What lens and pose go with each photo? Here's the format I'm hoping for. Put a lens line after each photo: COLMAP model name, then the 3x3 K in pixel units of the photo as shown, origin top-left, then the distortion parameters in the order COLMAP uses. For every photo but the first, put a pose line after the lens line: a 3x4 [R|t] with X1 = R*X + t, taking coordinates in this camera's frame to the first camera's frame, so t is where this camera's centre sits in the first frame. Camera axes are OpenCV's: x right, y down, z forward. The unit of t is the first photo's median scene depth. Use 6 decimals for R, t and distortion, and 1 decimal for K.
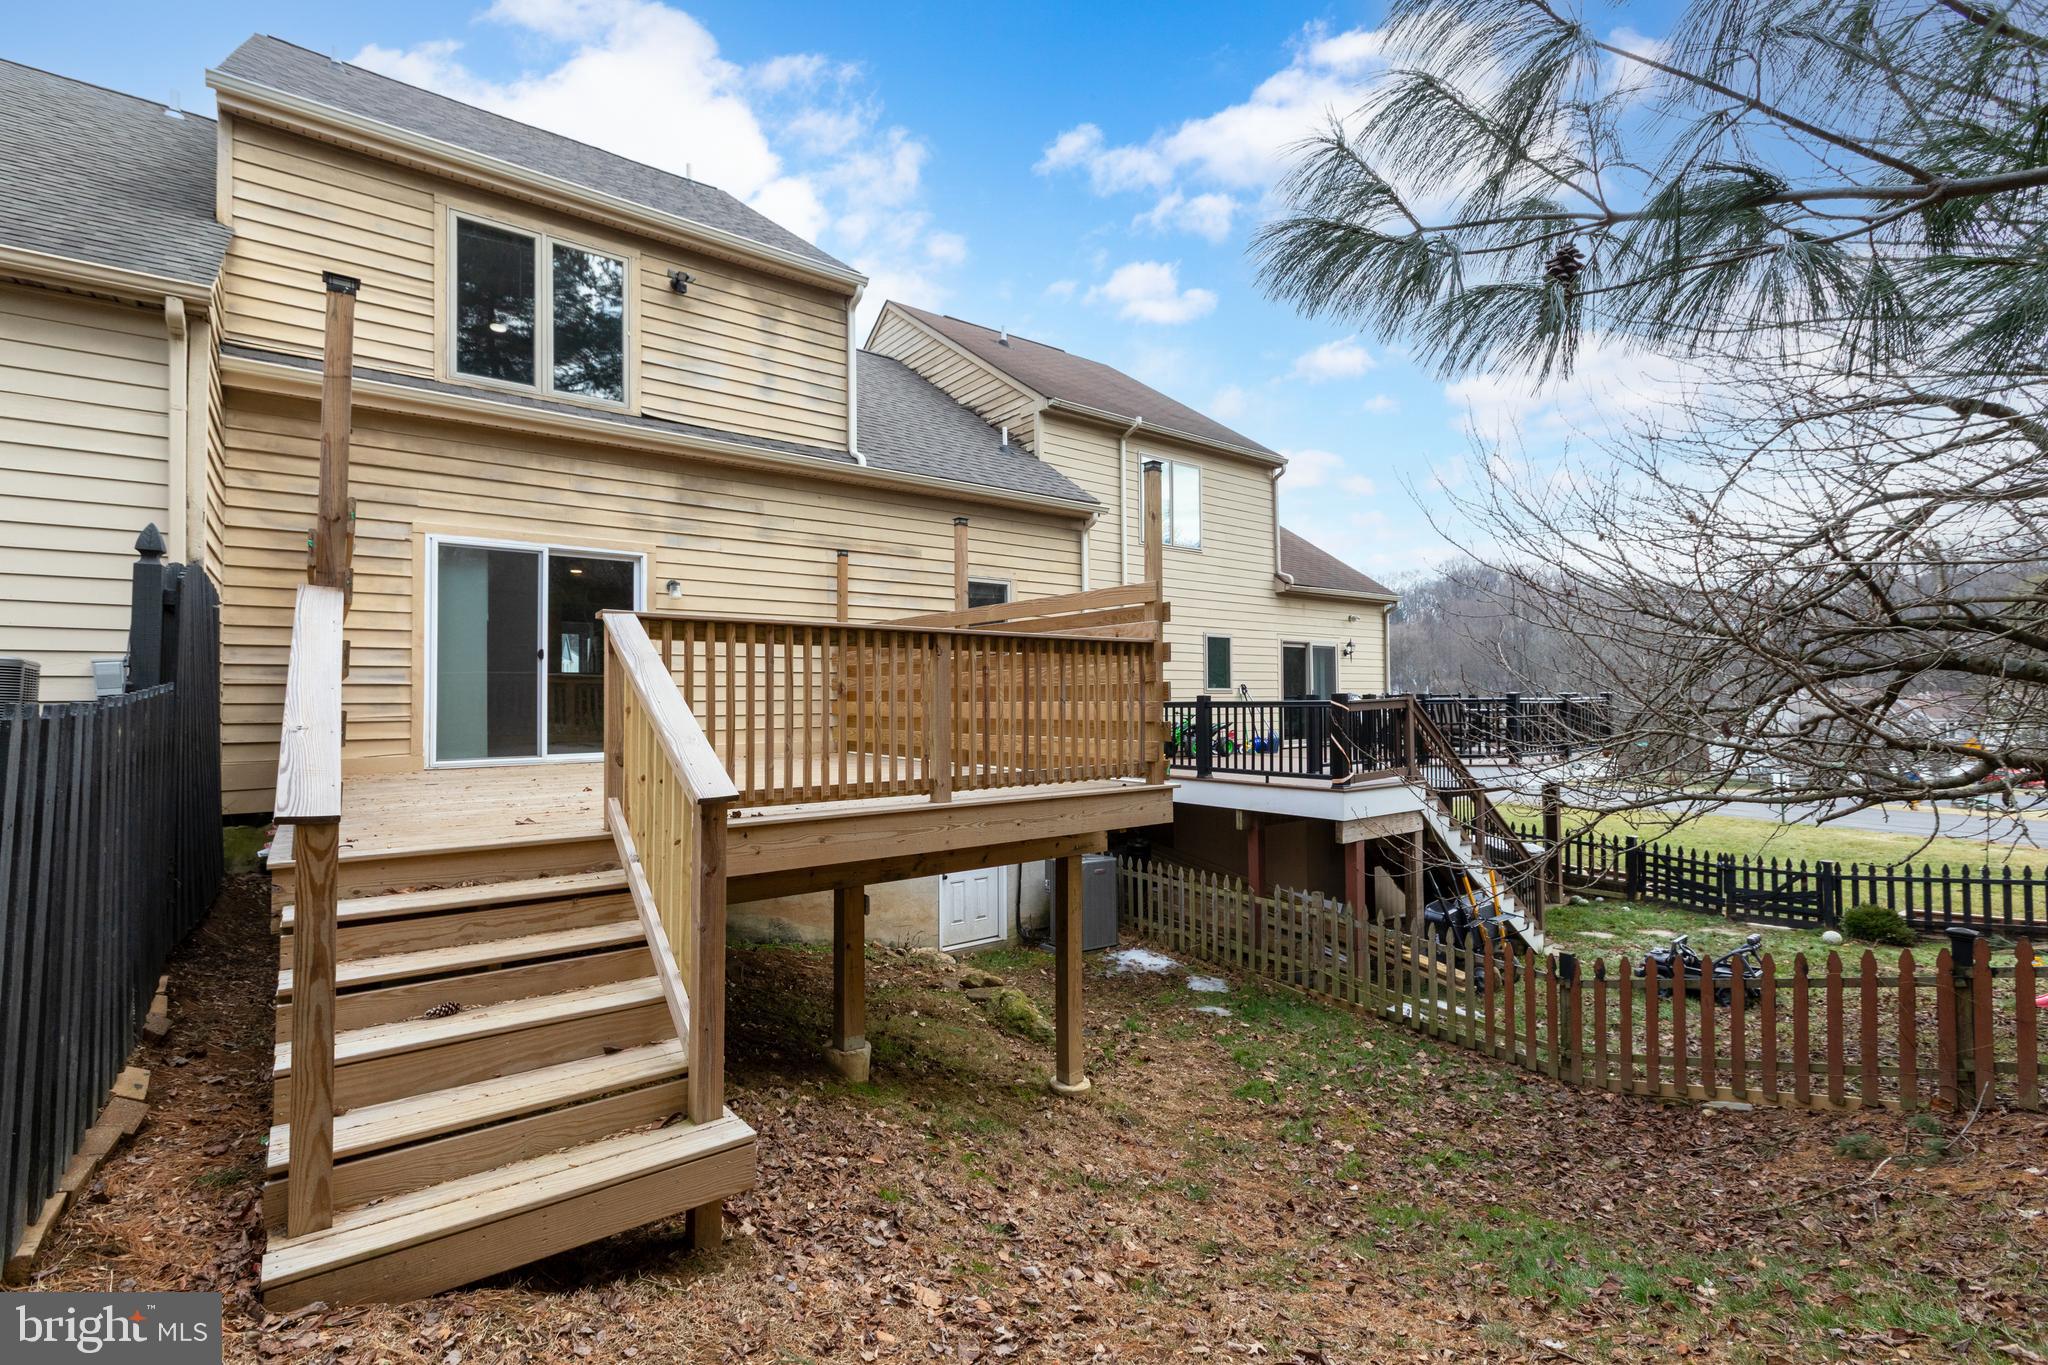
lens RADIAL K [[925.3, 0, 1015.3], [0, 925.3, 680.5], [0, 0, 1]] dist [0.001605, 0.000839]
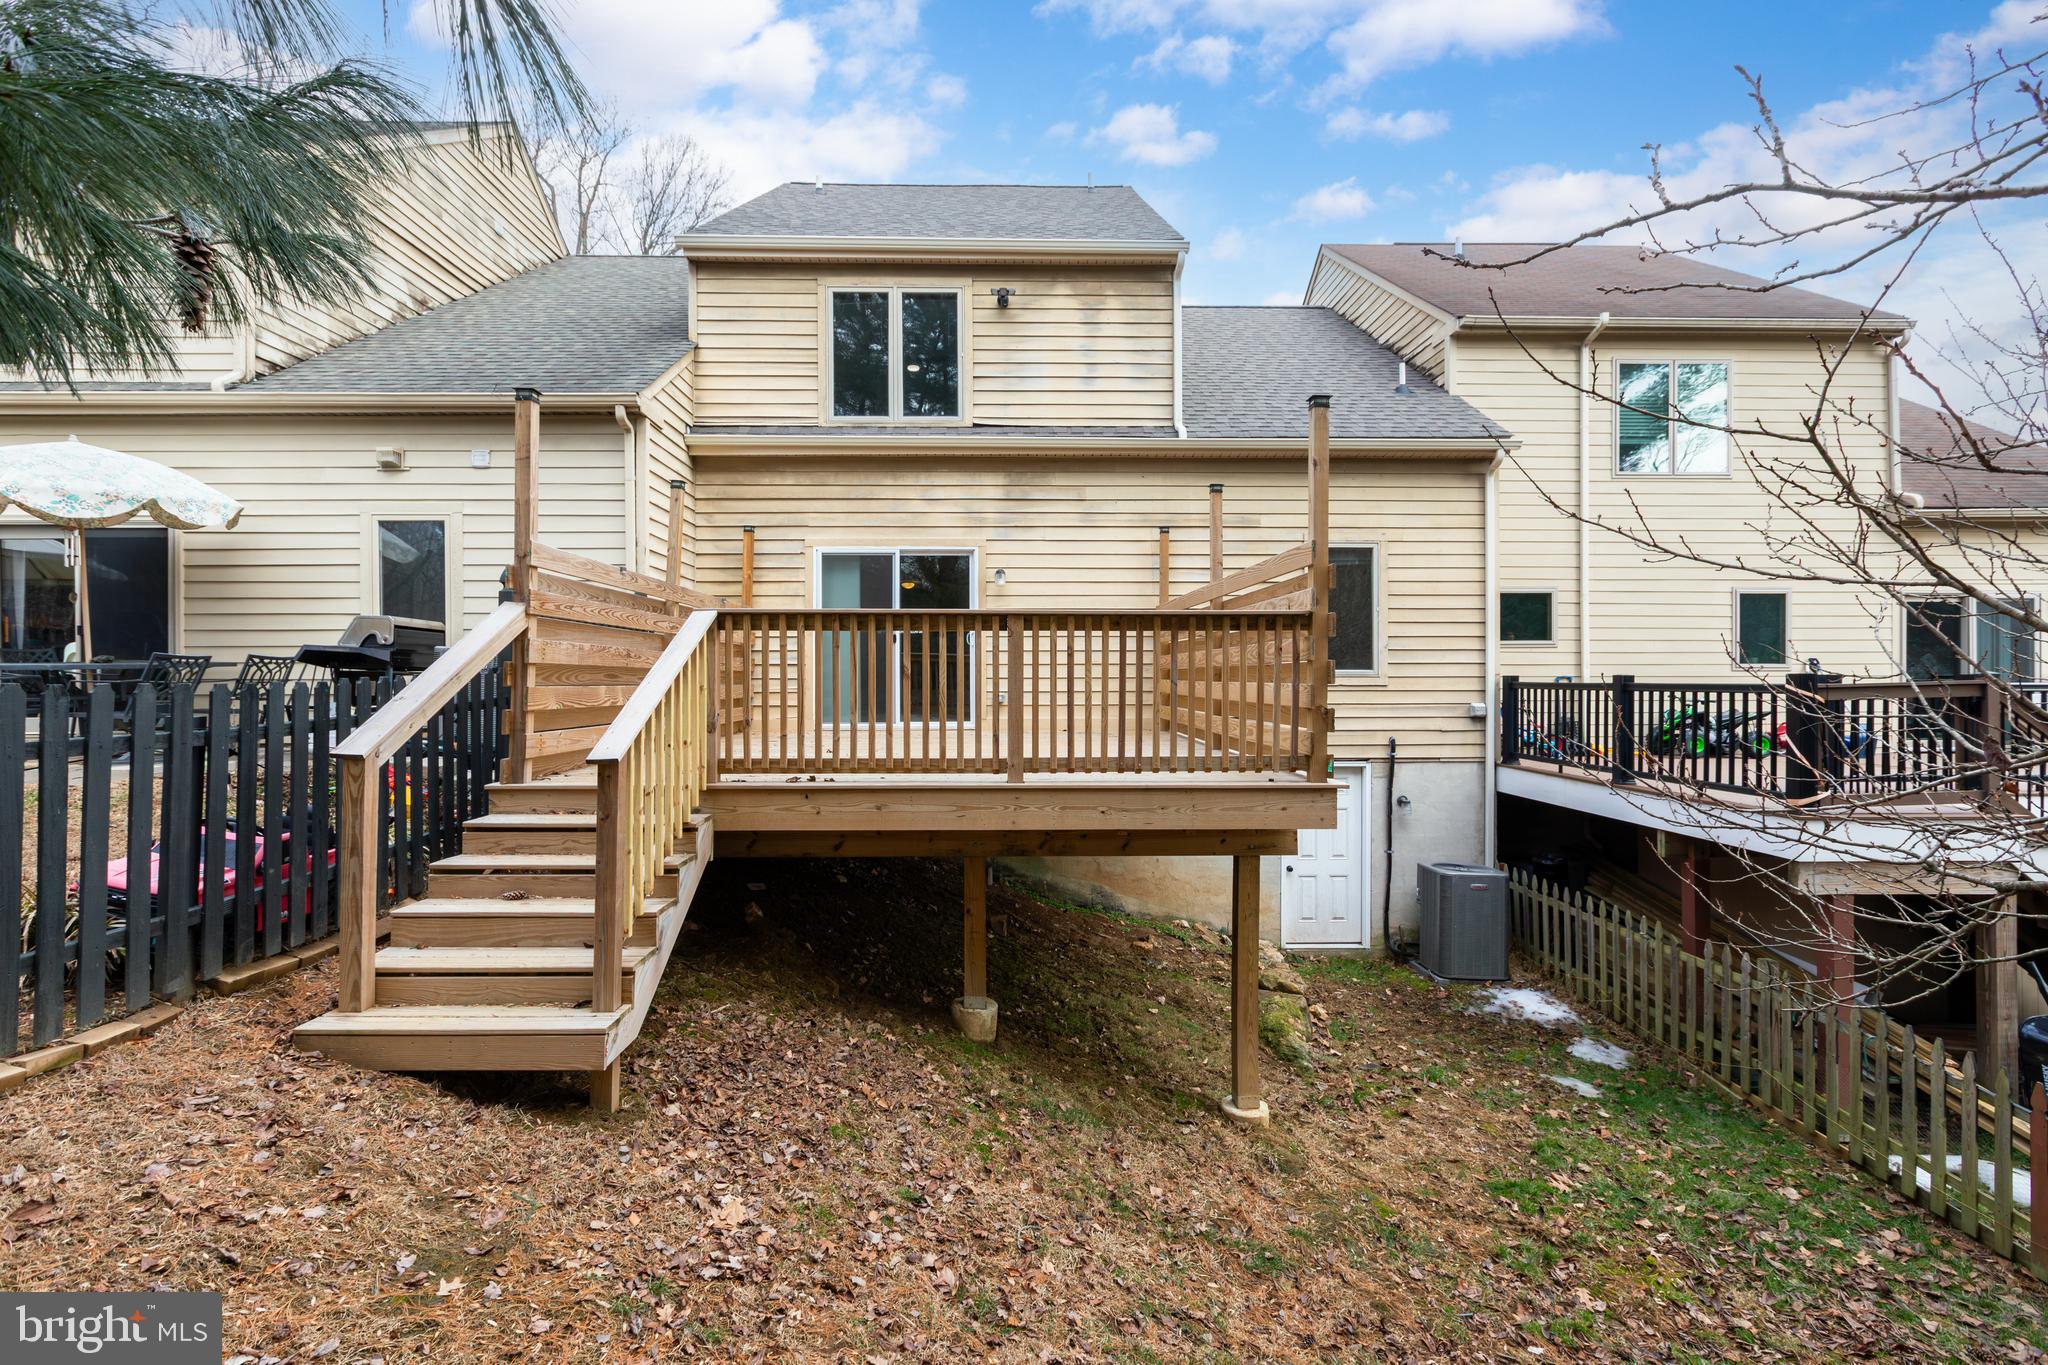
lens RADIAL K [[925.3, 0, 1015.3], [0, 925.3, 680.5], [0, 0, 1]] dist [0.001605, 0.000839]
pose [[0.798668, 0.008846, -0.601707, 0.301091], [0.008062, 0.999645, 0.025397, -0.002896], [0.601718, -0.025135, 0.798313, 0.113701]]
